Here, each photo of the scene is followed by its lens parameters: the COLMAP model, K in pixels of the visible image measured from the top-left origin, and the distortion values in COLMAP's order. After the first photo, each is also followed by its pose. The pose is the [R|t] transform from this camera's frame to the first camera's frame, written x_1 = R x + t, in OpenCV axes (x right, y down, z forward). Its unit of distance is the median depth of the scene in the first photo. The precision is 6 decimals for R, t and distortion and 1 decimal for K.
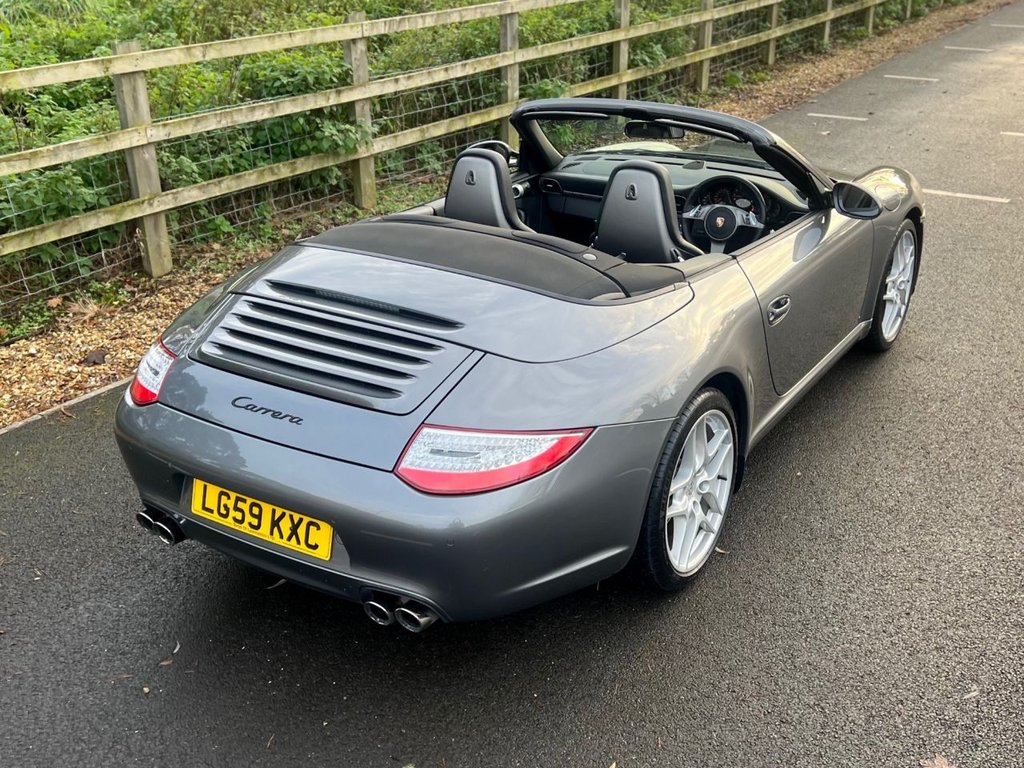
lens RADIAL K [[1107.1, 0, 527.3], [0, 1107.1, 382.9], [0, 0, 1]] dist [0.011639, -0.003222]
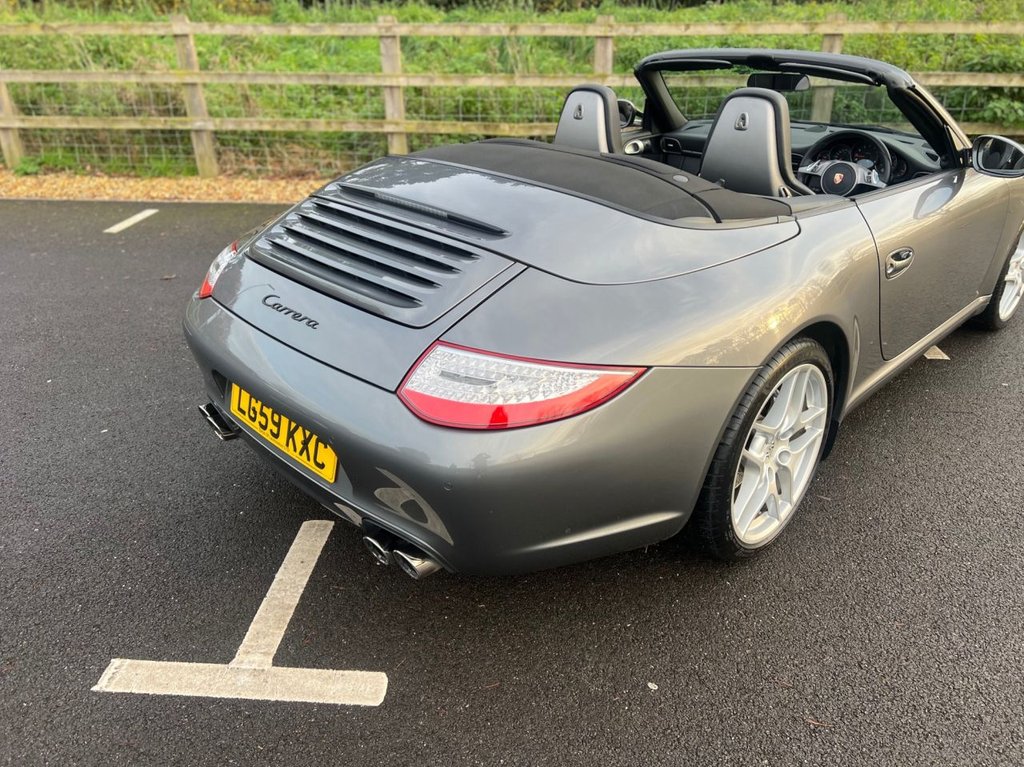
lens RADIAL K [[746.3, 0, 510.6], [0, 746.3, 365.2], [0, 0, 1]] dist [0.013797, -0.005801]
pose [[0.971290, 0.104568, -0.213686, 0.074637], [-0.096549, 0.994187, 0.047654, 0.021311], [0.217427, -0.025654, 0.975739, 0.417474]]
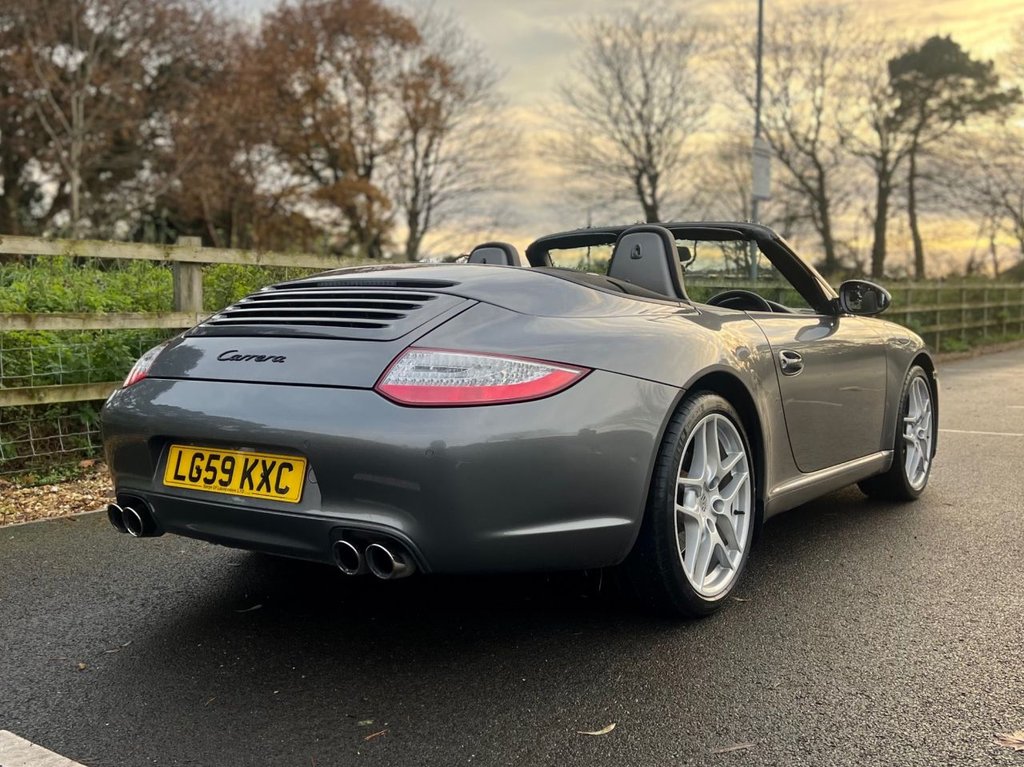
lens RADIAL K [[1035.7, 0, 512.0], [0, 1035.7, 383.5], [0, 0, 1]] dist [0.012715, -0.004032]
pose [[0.998469, 0.008362, -0.054674, 0.038681], [-0.026829, 0.937643, -0.346562, 0.336633], [0.048367, 0.347498, 0.936432, 0.167862]]
